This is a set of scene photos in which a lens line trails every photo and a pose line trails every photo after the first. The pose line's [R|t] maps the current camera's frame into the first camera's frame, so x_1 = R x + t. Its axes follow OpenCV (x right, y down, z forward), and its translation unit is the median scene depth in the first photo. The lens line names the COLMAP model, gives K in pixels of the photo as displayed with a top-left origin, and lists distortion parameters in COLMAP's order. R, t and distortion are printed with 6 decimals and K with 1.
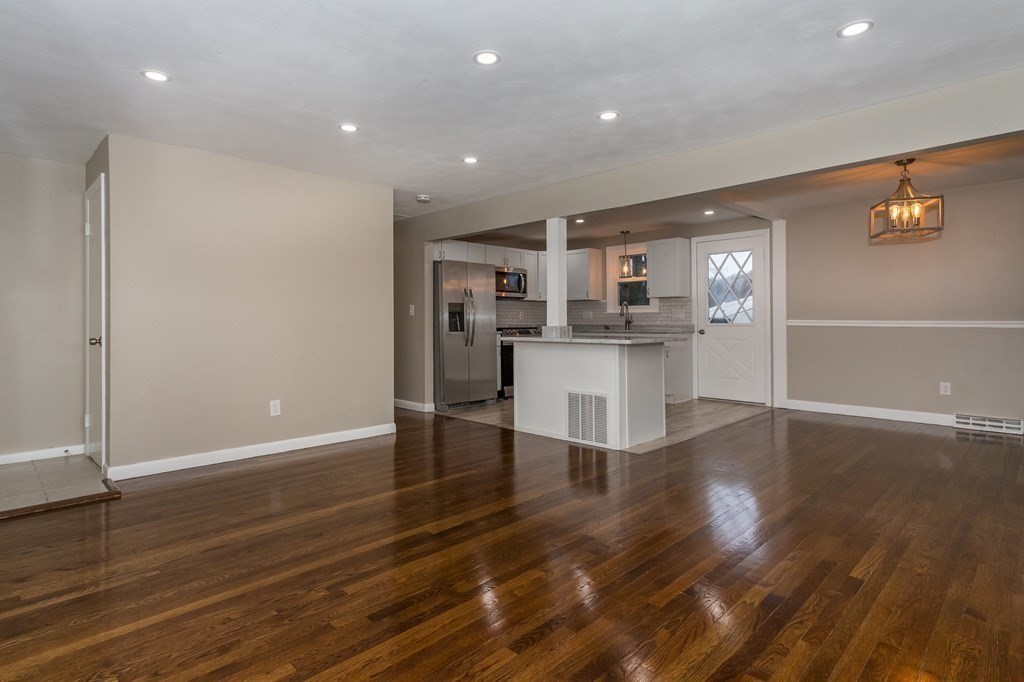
lens RADIAL K [[520.0, 0, 498.4], [0, 520.0, 322.9], [0, 0, 1]] dist [-0.003011, 0.000087]
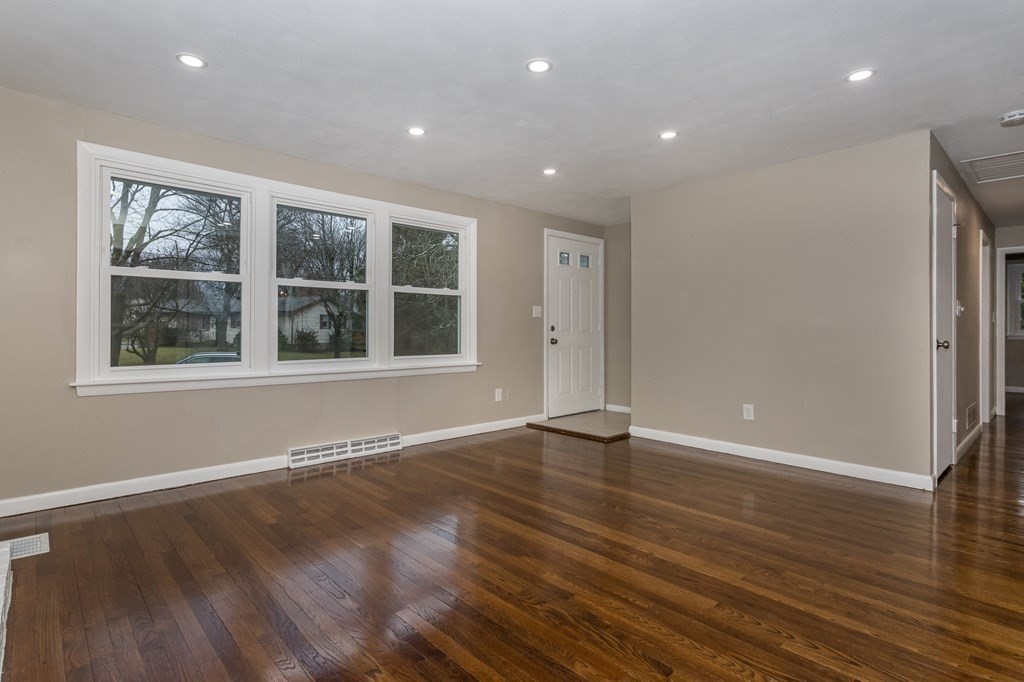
lens RADIAL K [[514.9, 0, 507.0], [0, 514.9, 335.8], [0, 0, 1]] dist [0.008740, 0.000390]
pose [[-0.020109, 0.017524, -0.999644, 1.116053], [-0.003438, 0.999839, 0.017596, 0.000871], [0.999792, 0.003790, -0.020045, 1.073230]]
